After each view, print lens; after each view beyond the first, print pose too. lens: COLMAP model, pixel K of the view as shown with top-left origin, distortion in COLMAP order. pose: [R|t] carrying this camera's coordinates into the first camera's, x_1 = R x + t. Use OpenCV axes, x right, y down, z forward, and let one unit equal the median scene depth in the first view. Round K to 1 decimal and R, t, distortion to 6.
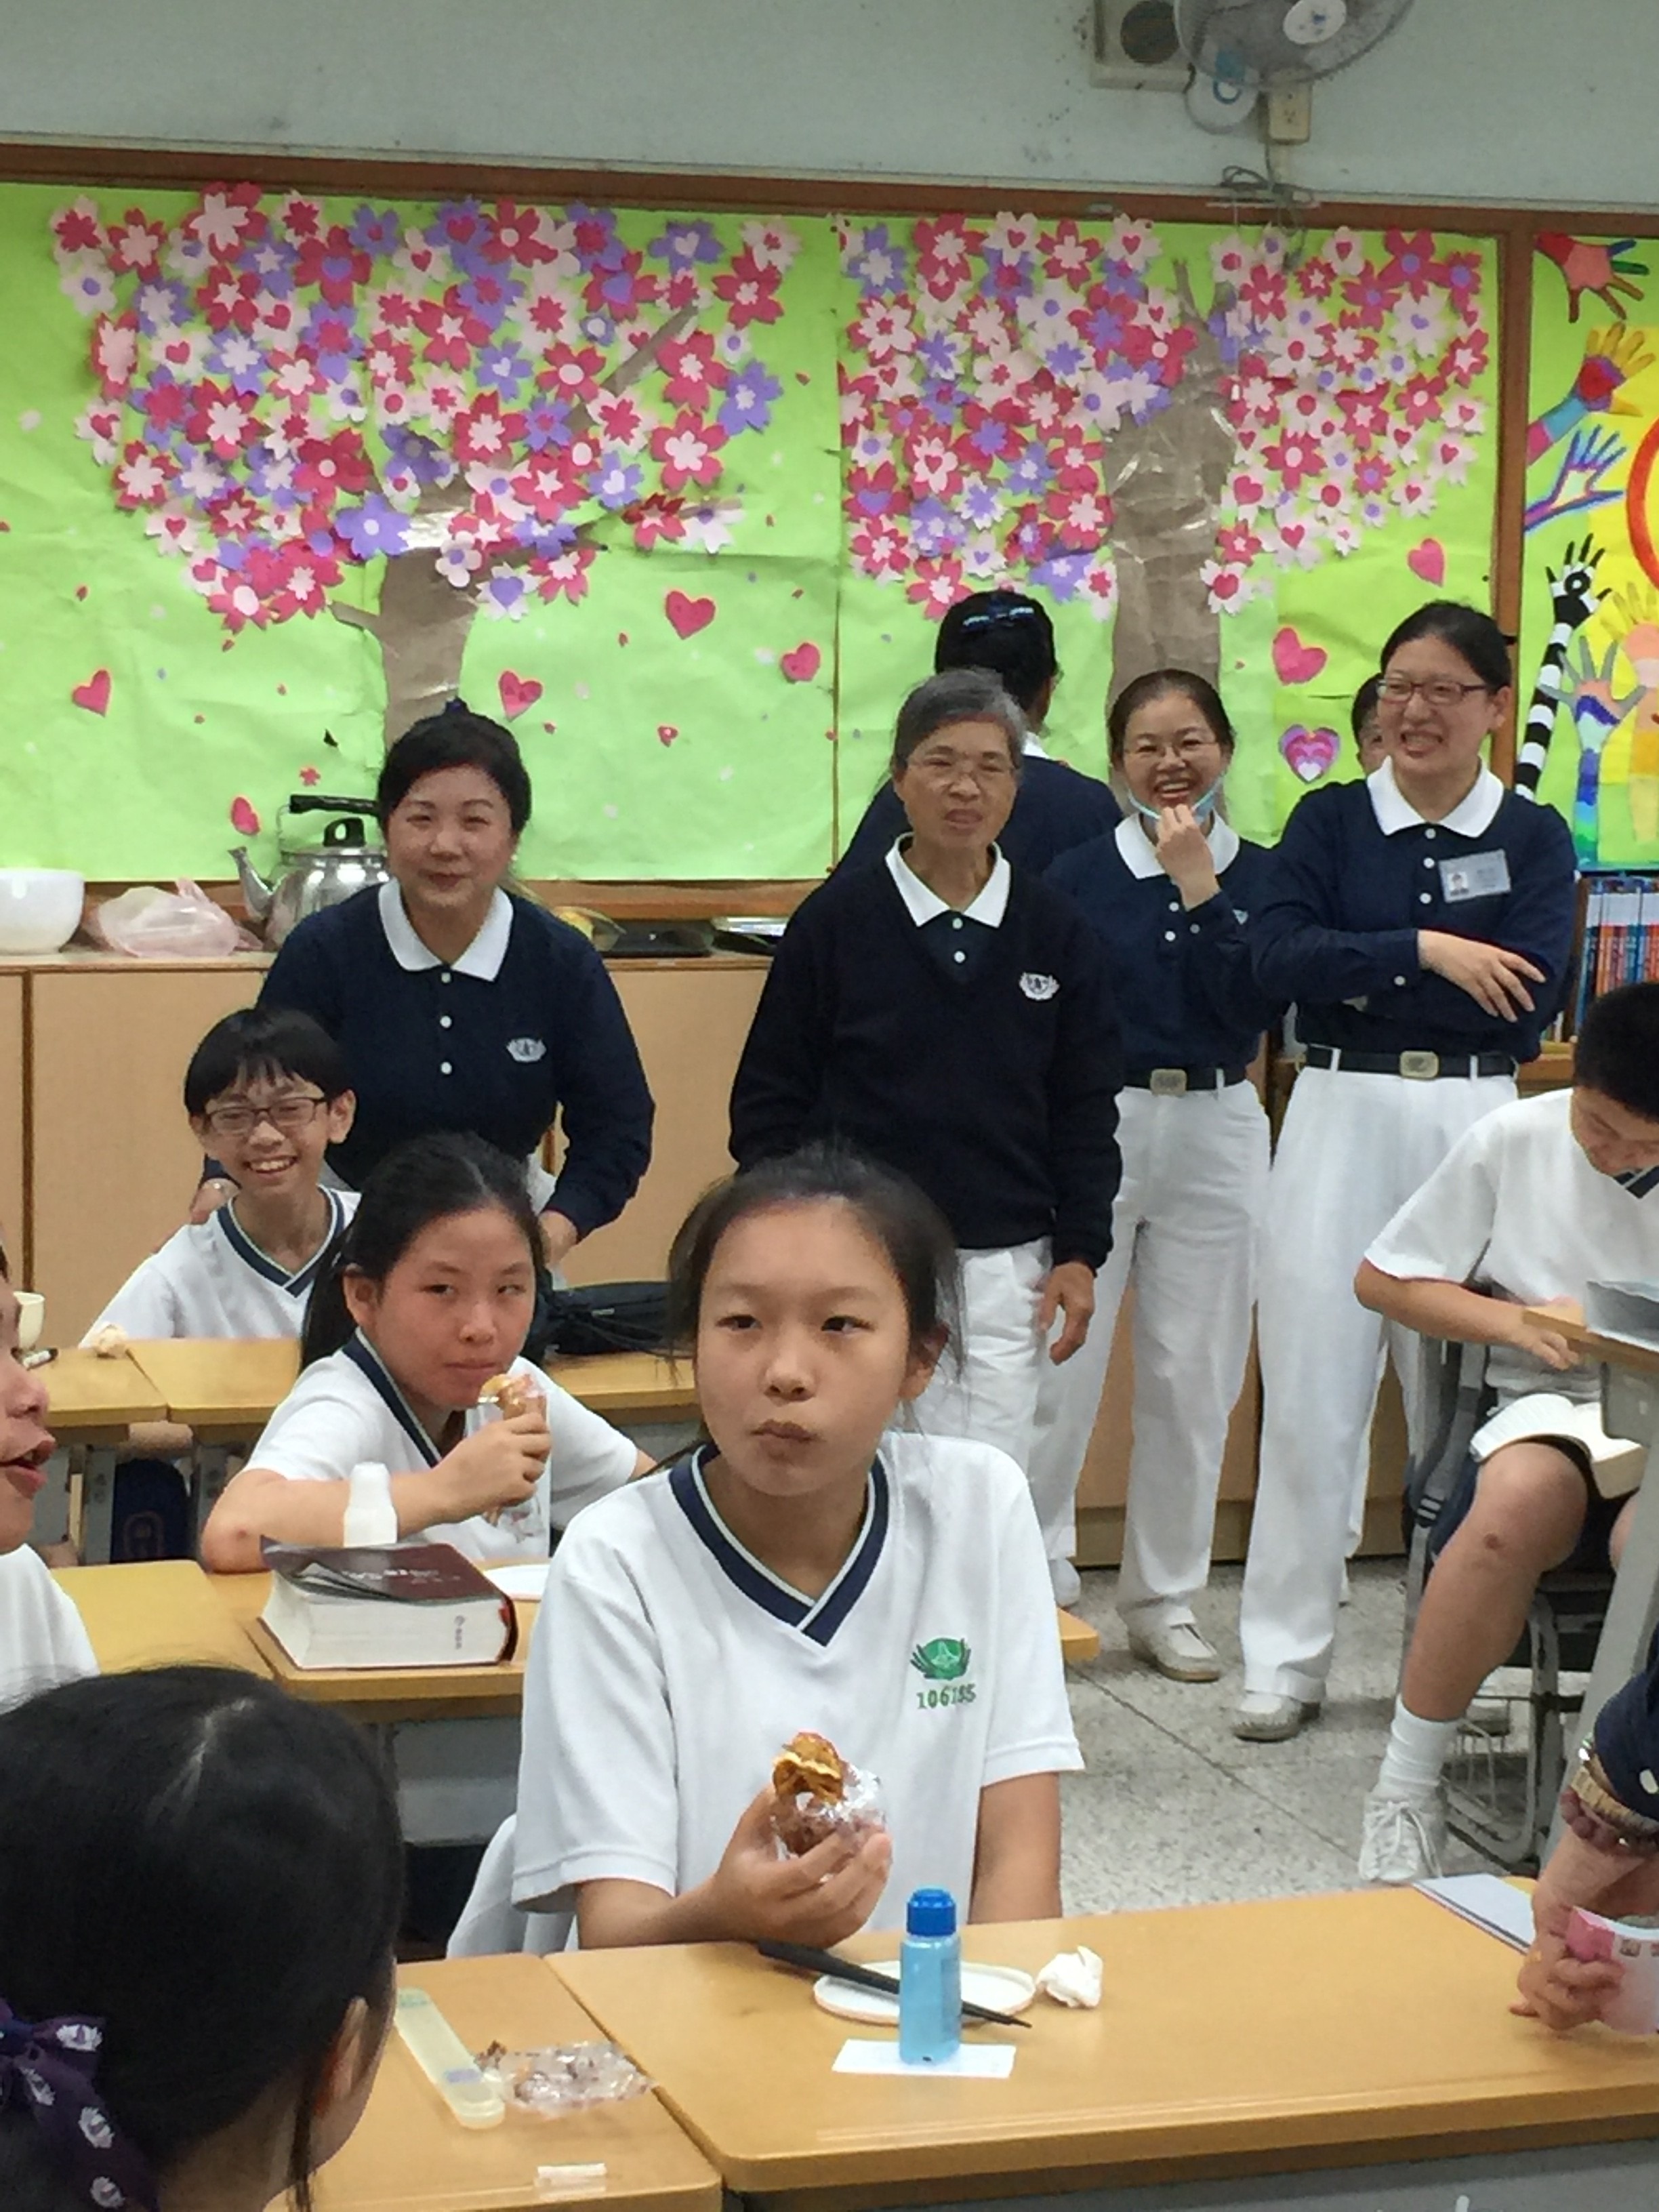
lens RADIAL K [[4742.8, 0, 785.4], [0, 4742.8, 1069.2], [0, 0, 1]] dist [0.032050, 0.000000]
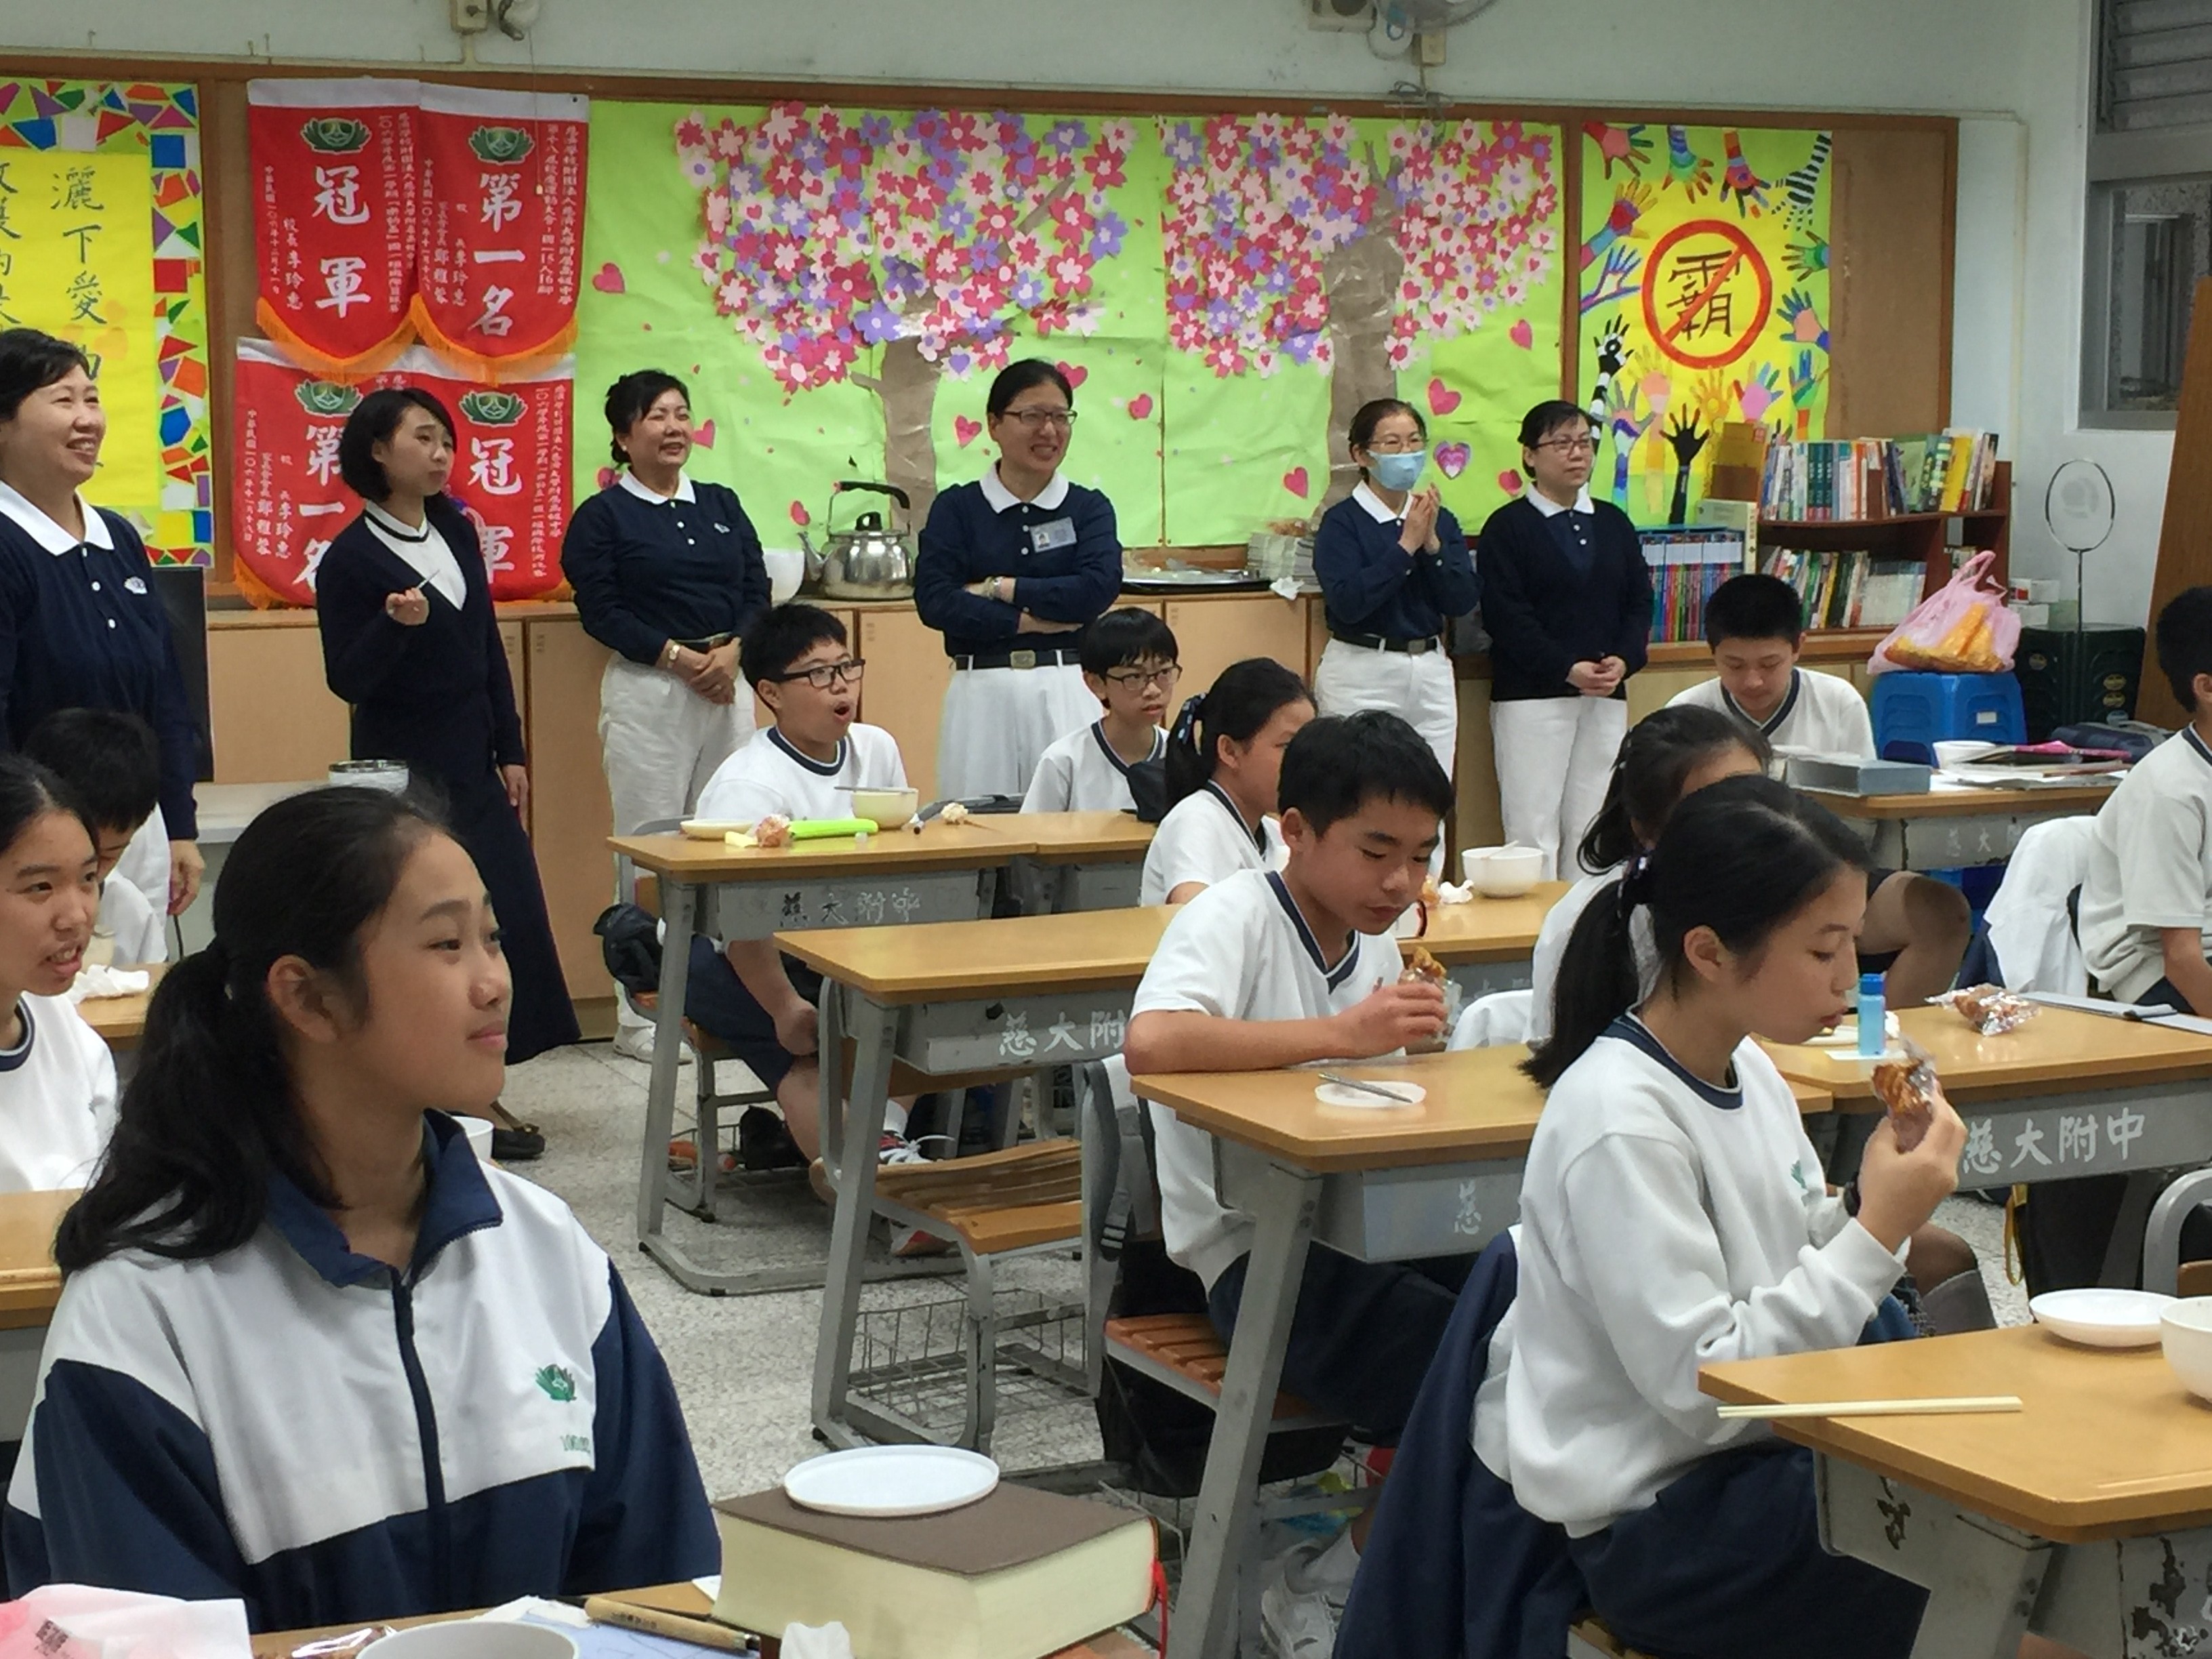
lens RADIAL K [[3586.4, 0, 974.4], [0, 3586.4, 777.3], [0, 0, 1]] dist [0.037005, 0.000000]
pose [[0.994368, -0.029460, 0.101806, -0.174702], [0.028158, 0.999503, 0.014205, 0.016889], [-0.102174, -0.011259, 0.994703, -0.158845]]
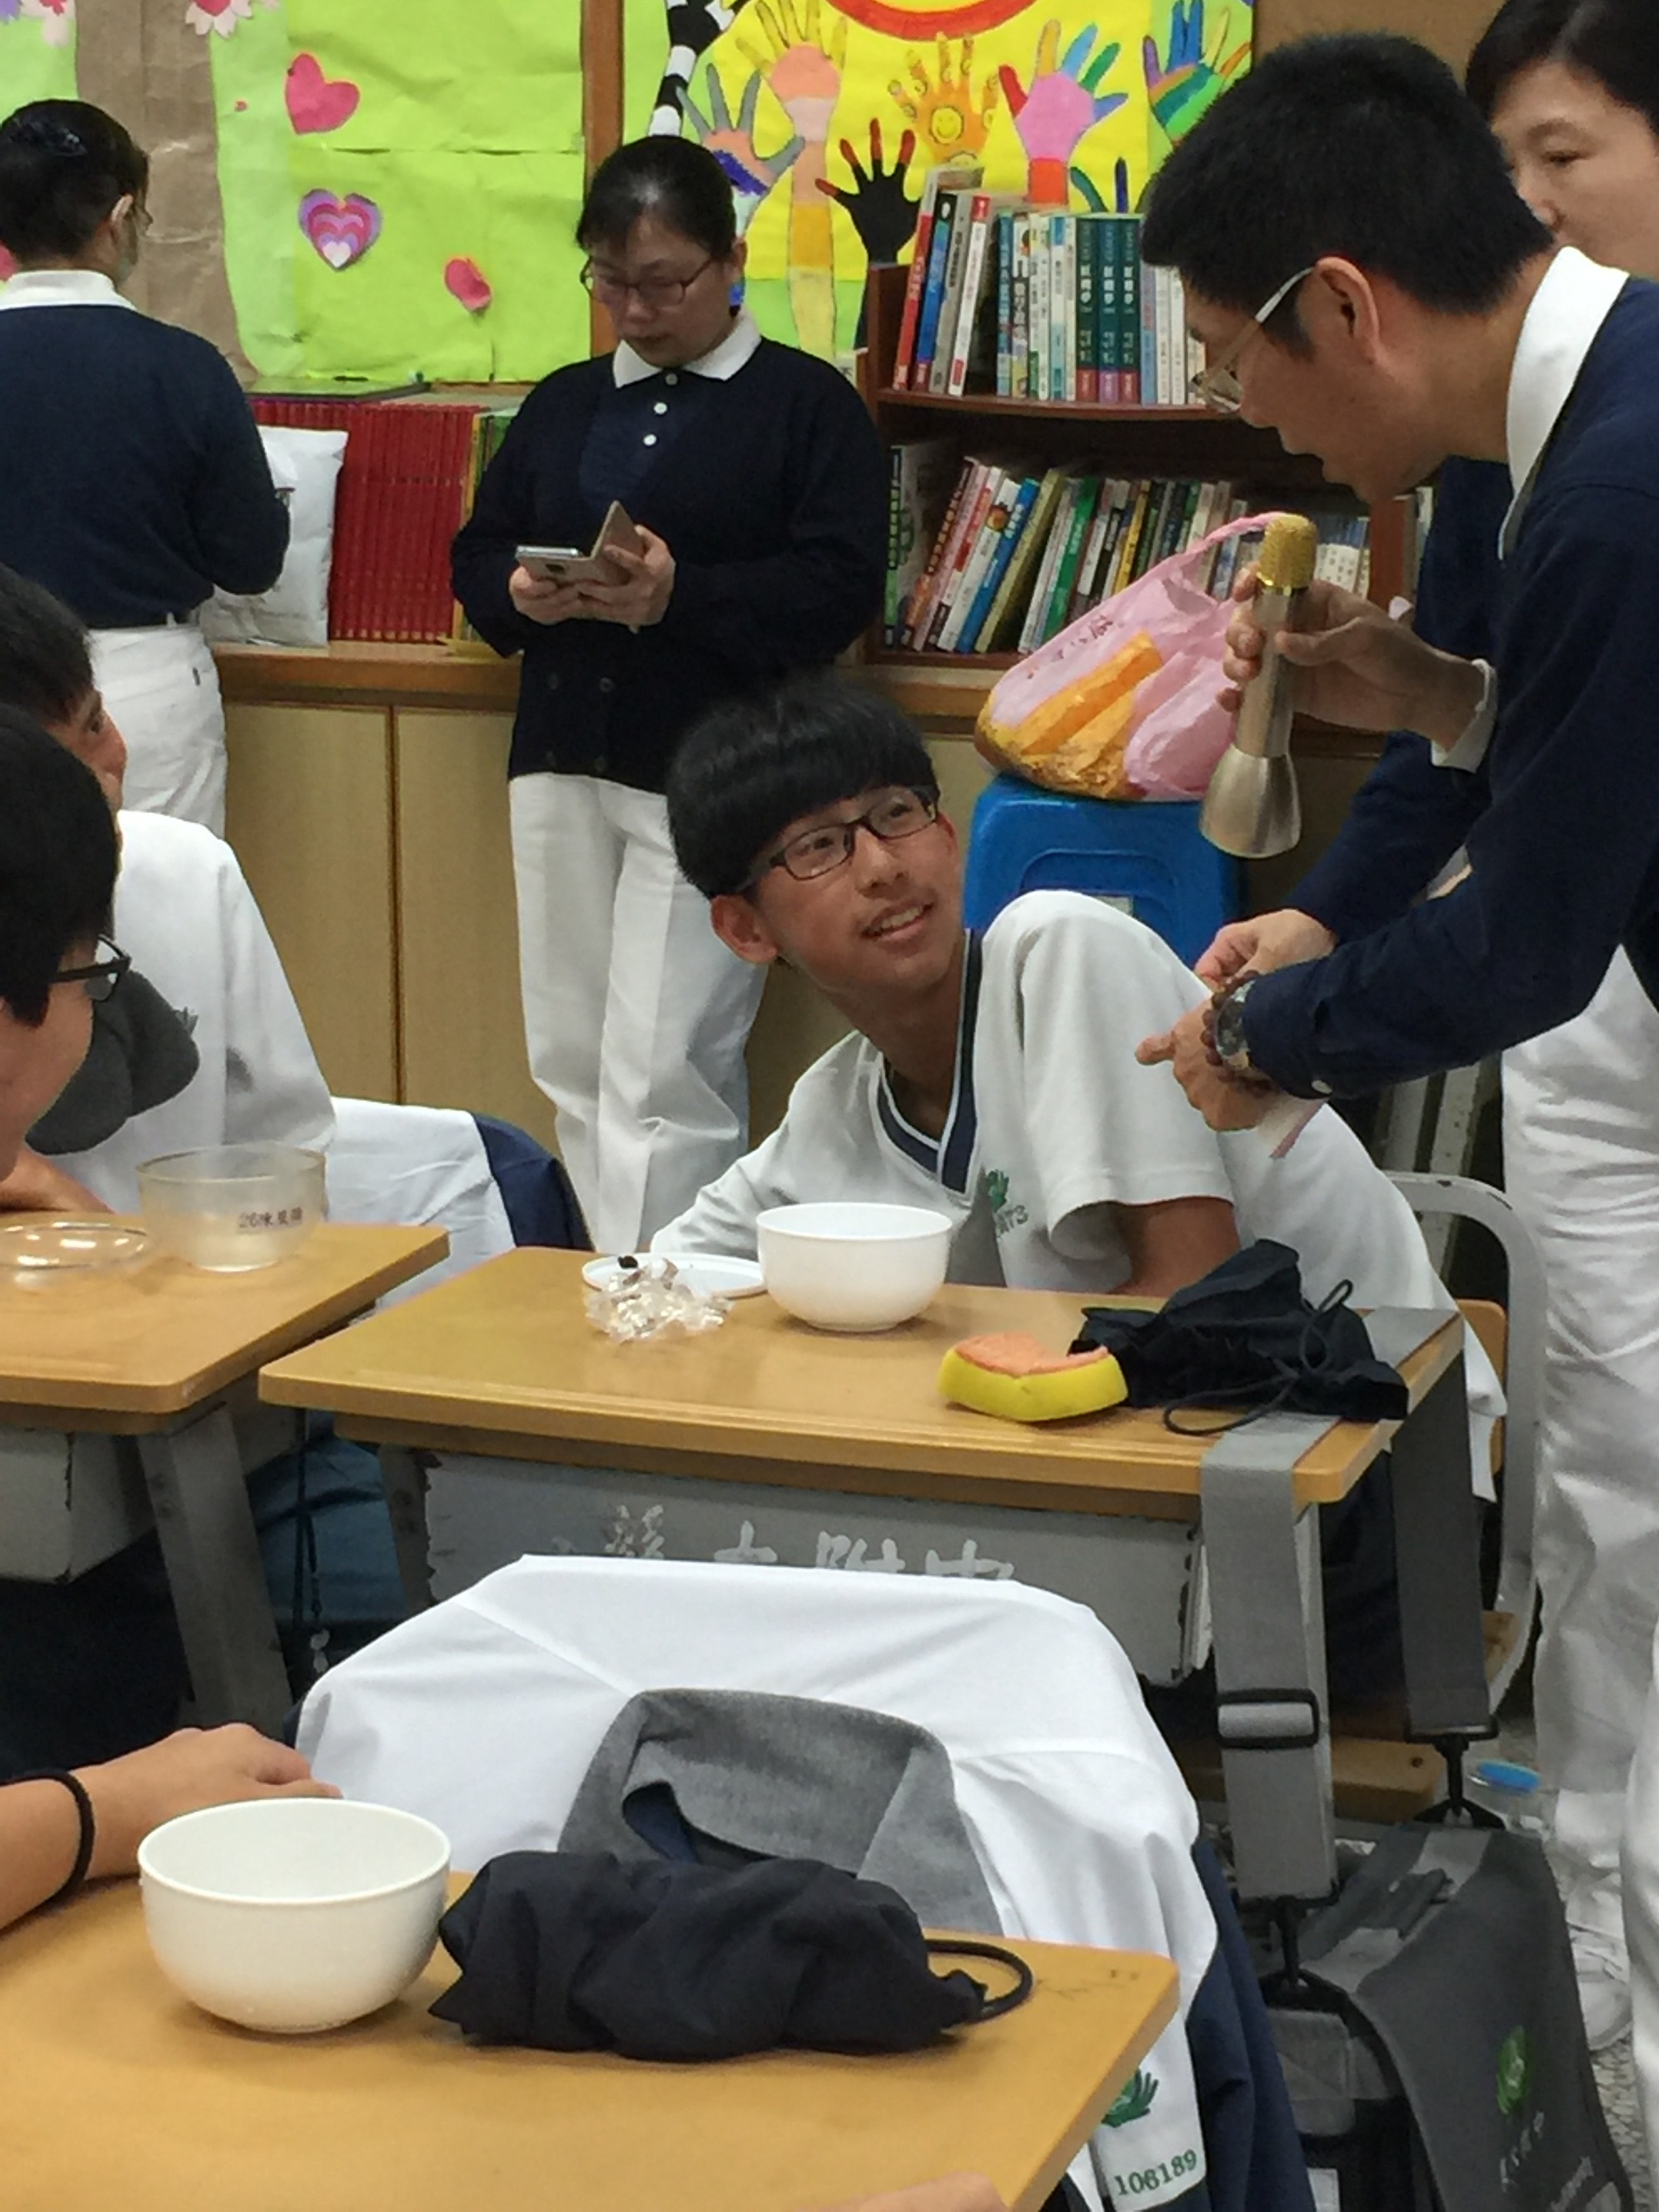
lens RADIAL K [[4742.8, 0, 837.0], [0, 4742.8, 1103.3], [0, 0, 1]] dist [0.032050, 0.000000]
pose [[0.806534, 0.115572, -0.579781, 0.643042], [-0.056360, 0.991270, 0.119194, -0.025405], [0.588494, -0.063457, 0.806007, 0.463543]]
